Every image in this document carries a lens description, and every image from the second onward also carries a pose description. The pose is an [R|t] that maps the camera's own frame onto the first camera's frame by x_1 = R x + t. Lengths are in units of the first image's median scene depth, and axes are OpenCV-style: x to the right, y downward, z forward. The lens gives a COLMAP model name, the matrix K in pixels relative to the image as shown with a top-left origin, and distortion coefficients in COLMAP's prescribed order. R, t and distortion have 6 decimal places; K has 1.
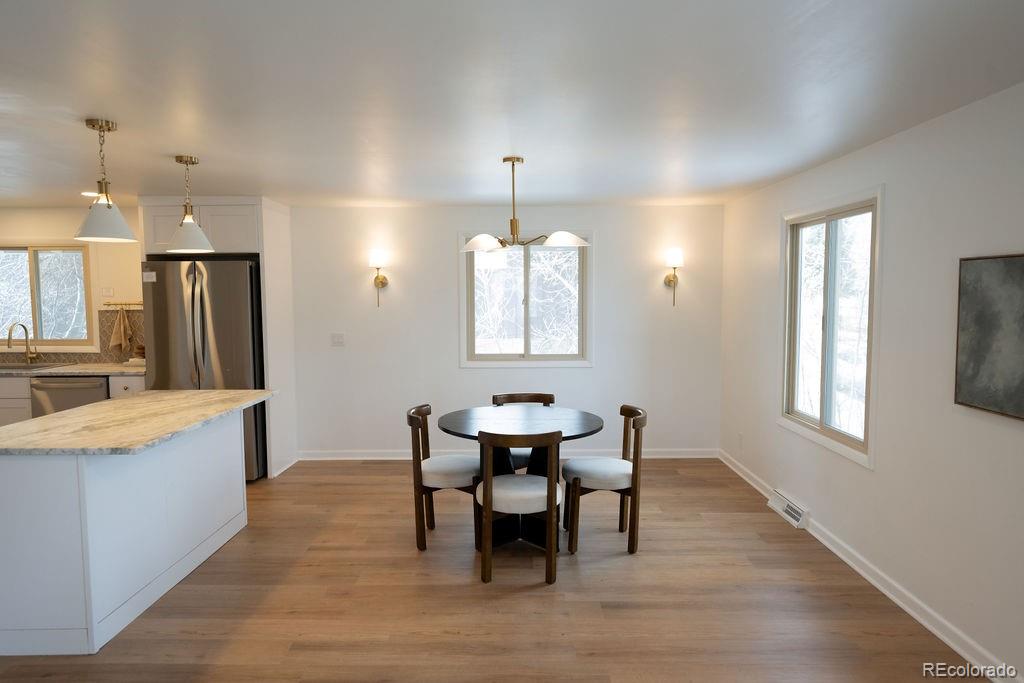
lens RADIAL K [[638.7, 0, 512.0], [0, 638.7, 341.5], [0, 0, 1]] dist [-0.005133, -0.000574]
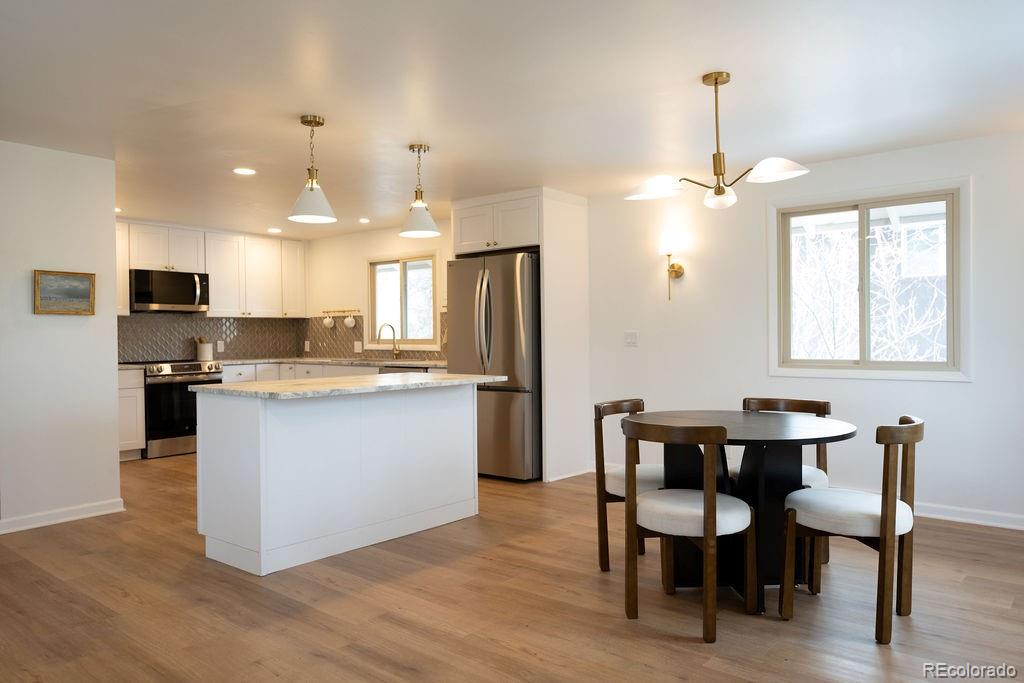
lens RADIAL K [[712.8, 0, 512.0], [0, 712.8, 341.5], [0, 0, 1]] dist [-0.008370, -0.000653]
pose [[0.767985, 0.002635, -0.640463, 0.346397], [-0.042710, 0.997976, -0.047109, 0.079009], [0.639043, 0.063533, 0.766543, 0.199461]]
